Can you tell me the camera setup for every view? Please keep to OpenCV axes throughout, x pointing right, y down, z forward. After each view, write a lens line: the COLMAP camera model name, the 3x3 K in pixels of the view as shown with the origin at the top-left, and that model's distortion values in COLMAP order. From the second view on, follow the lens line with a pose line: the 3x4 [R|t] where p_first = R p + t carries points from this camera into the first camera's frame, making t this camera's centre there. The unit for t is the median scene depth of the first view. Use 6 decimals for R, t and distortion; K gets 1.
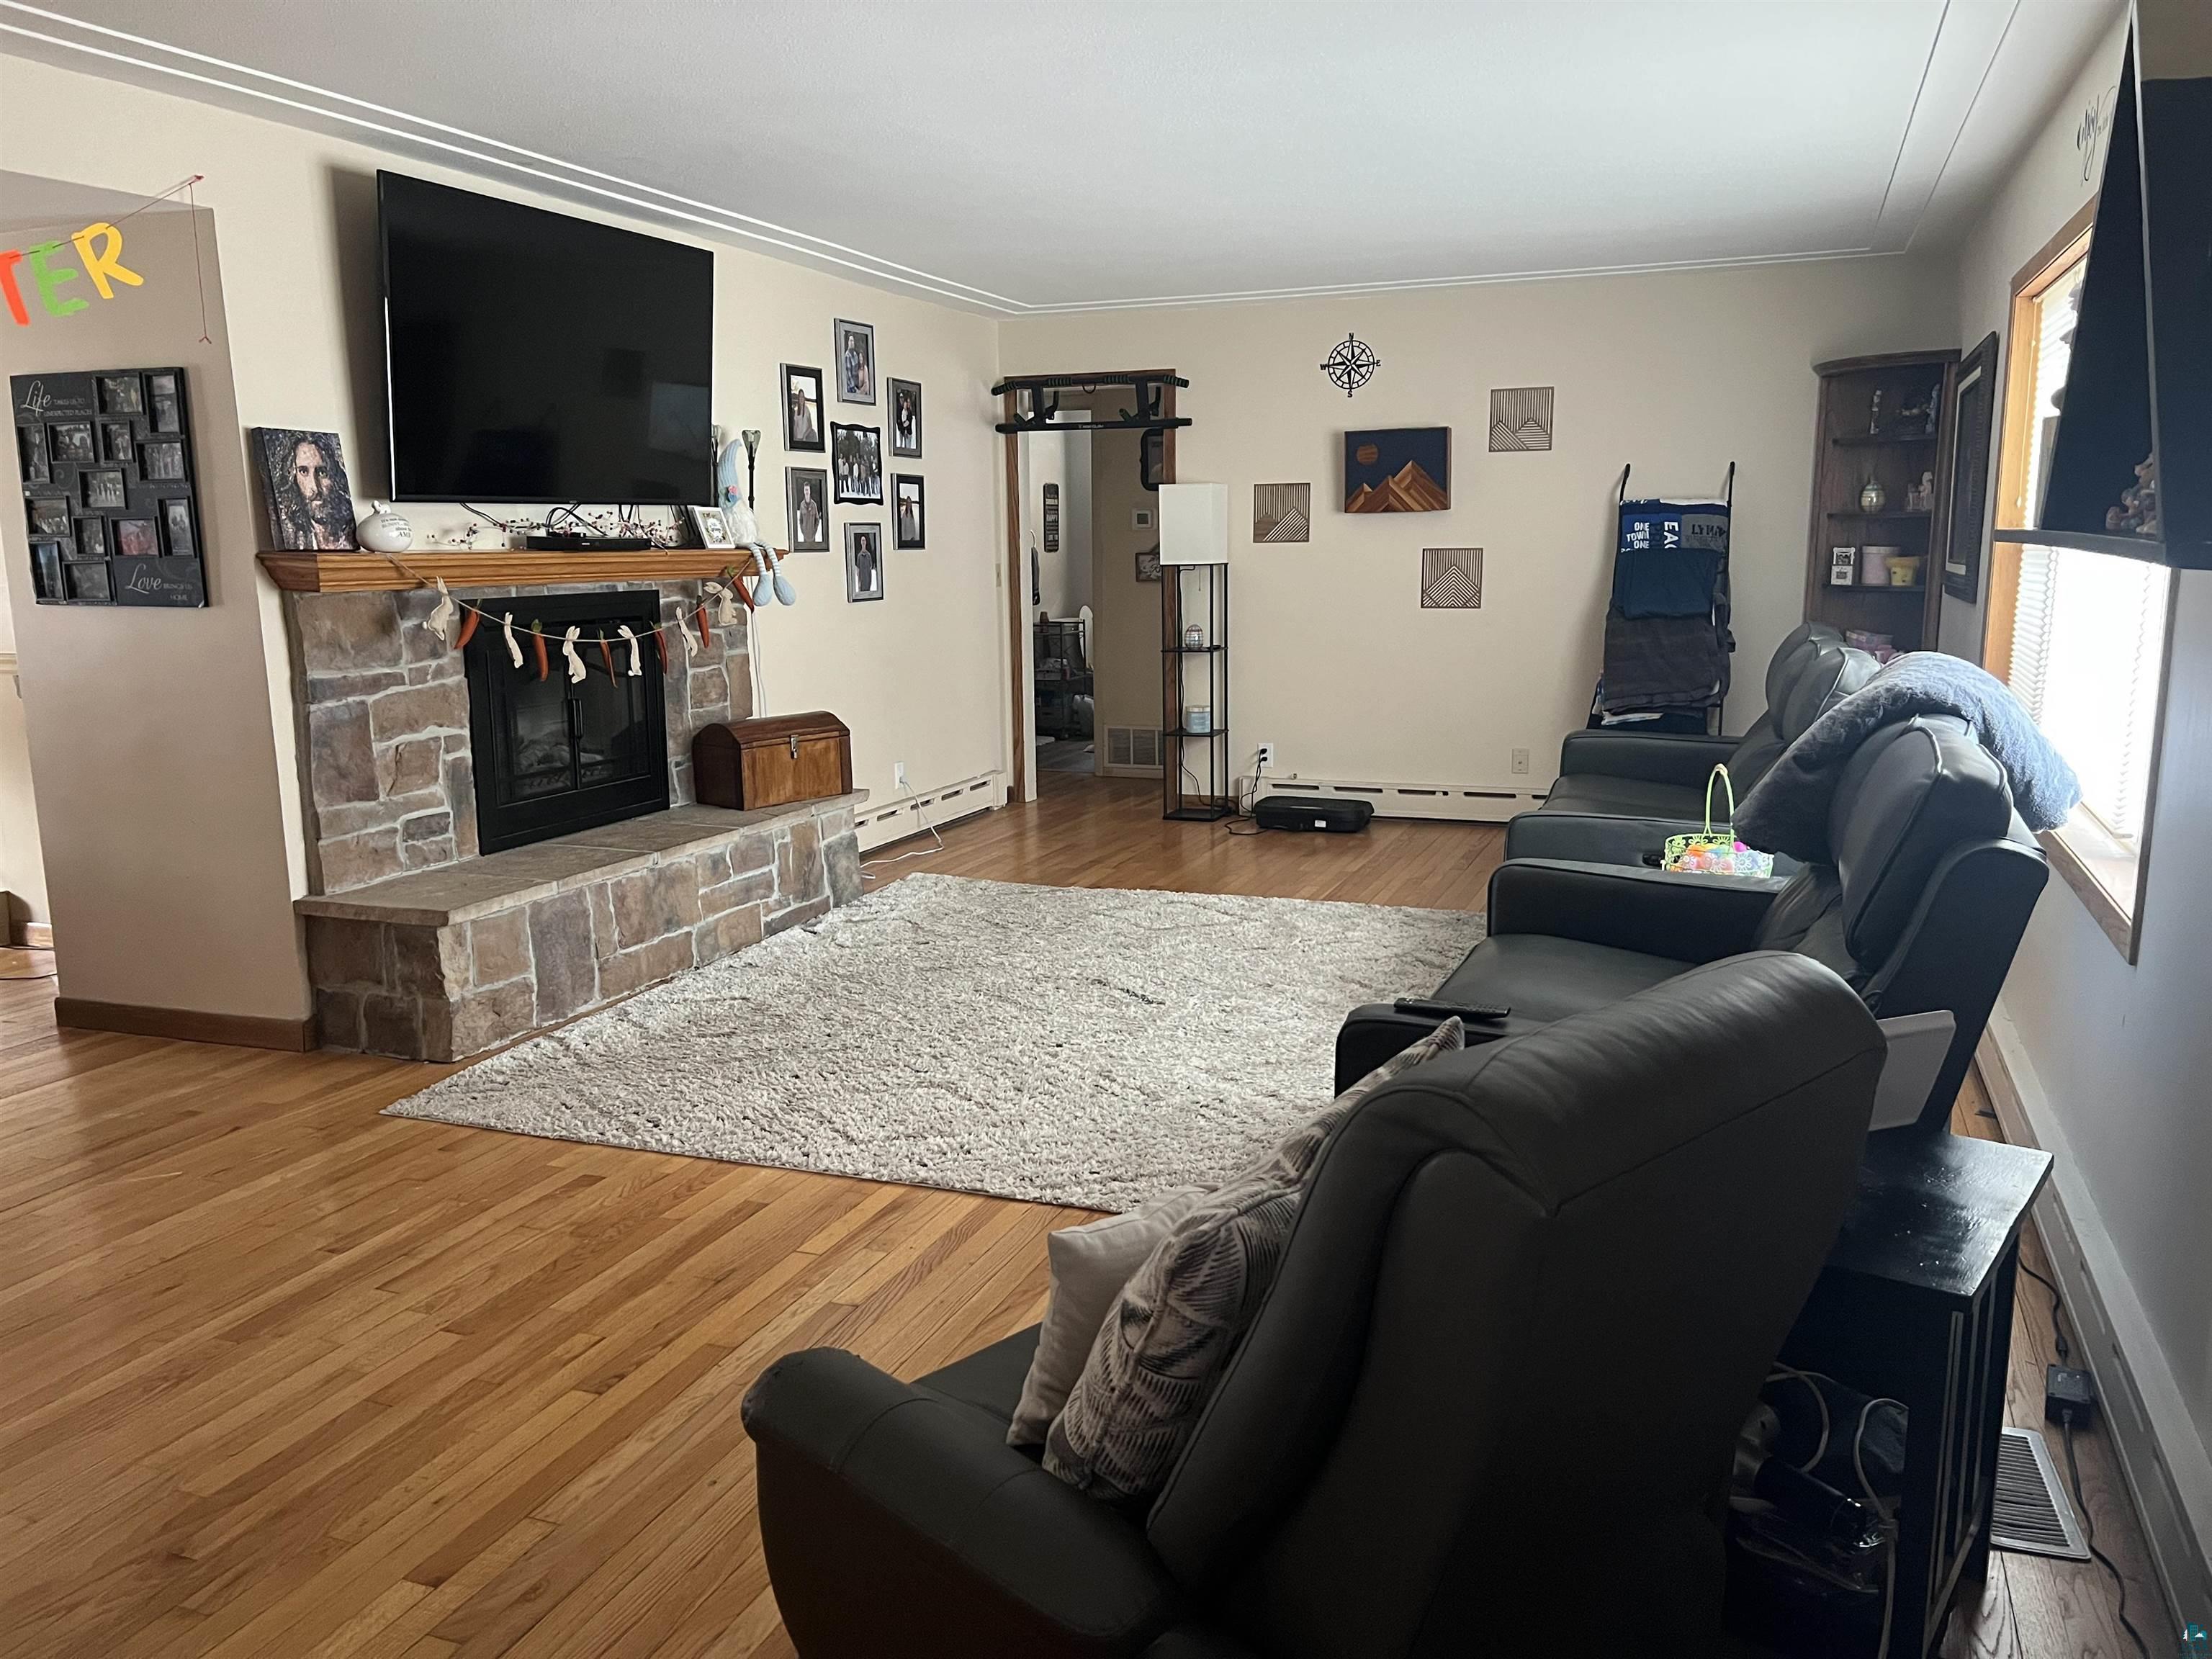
lens RADIAL K [[1688.8, 0, 1104.9], [0, 1688.8, 828.9], [0, 0, 1]] dist [0.065176, -0.076529]
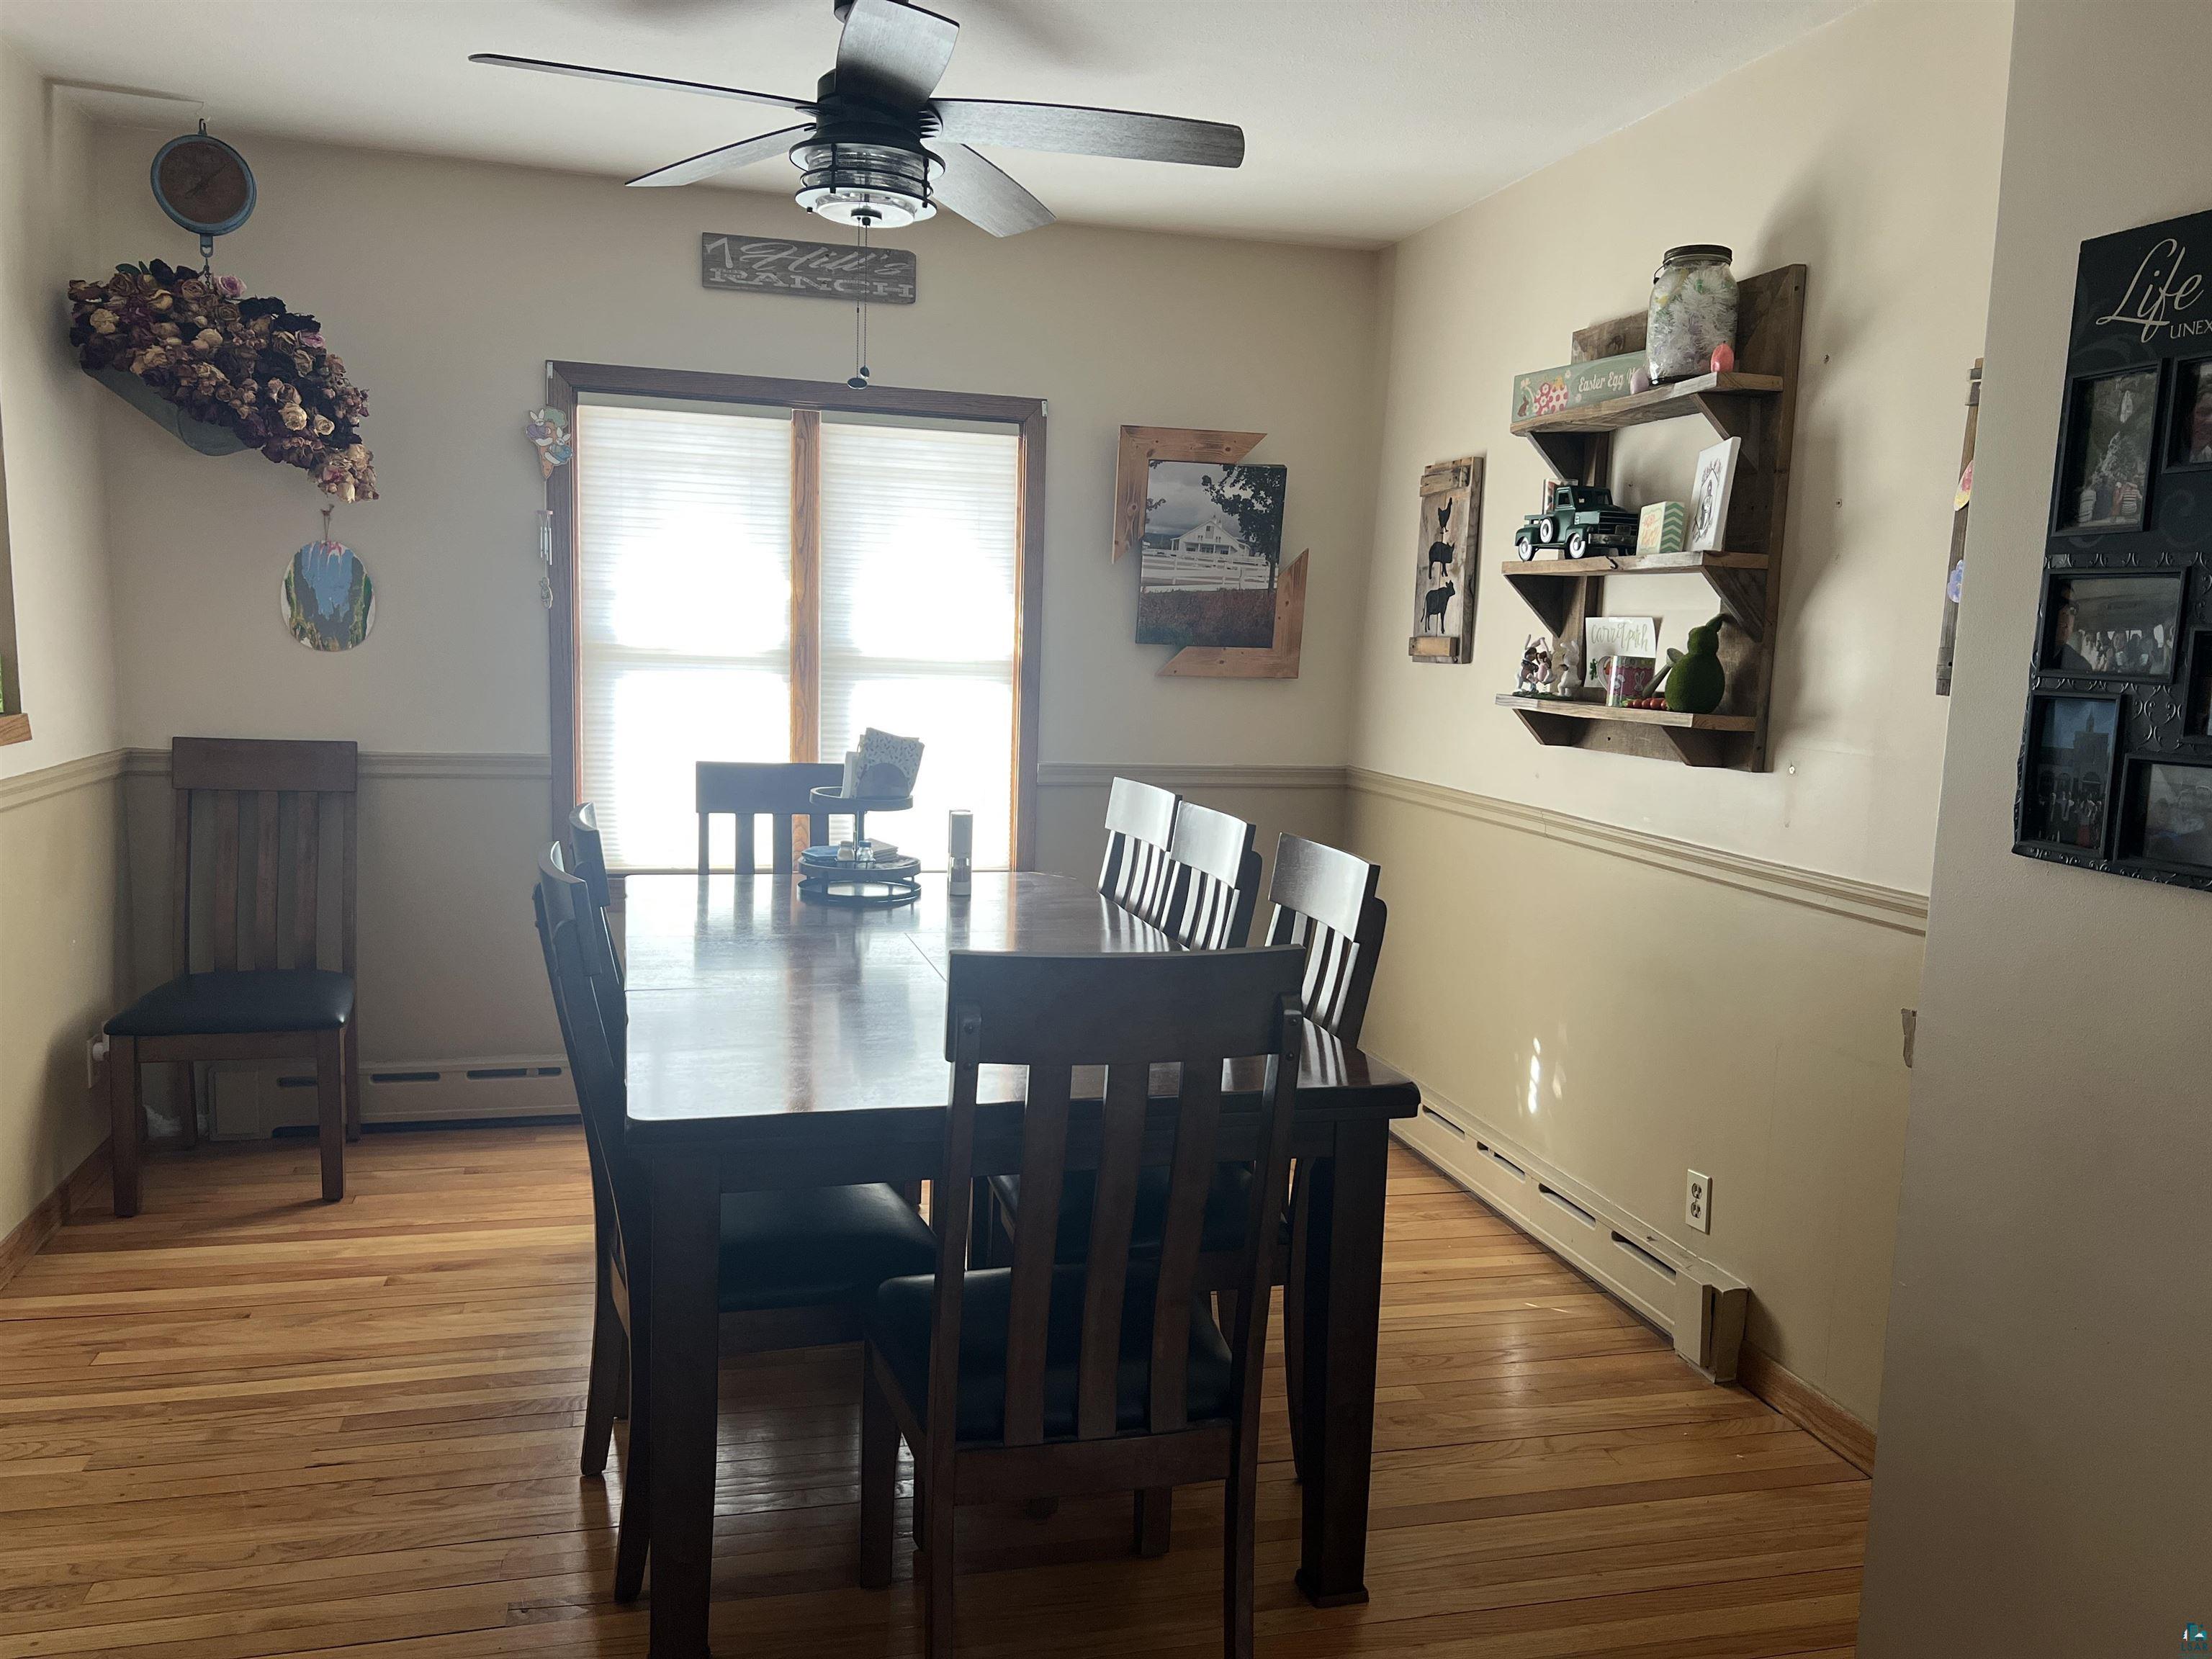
lens RADIAL K [[1688.8, 0, 1116.2], [0, 1688.8, 902.2], [0, 0, 1]] dist [0.065176, -0.076529]
pose [[0.603391, 0.157634, -0.781710, -0.450305], [-0.178179, 0.982135, 0.060517, -0.109050], [0.777285, 0.102769, 0.620698, 0.617807]]
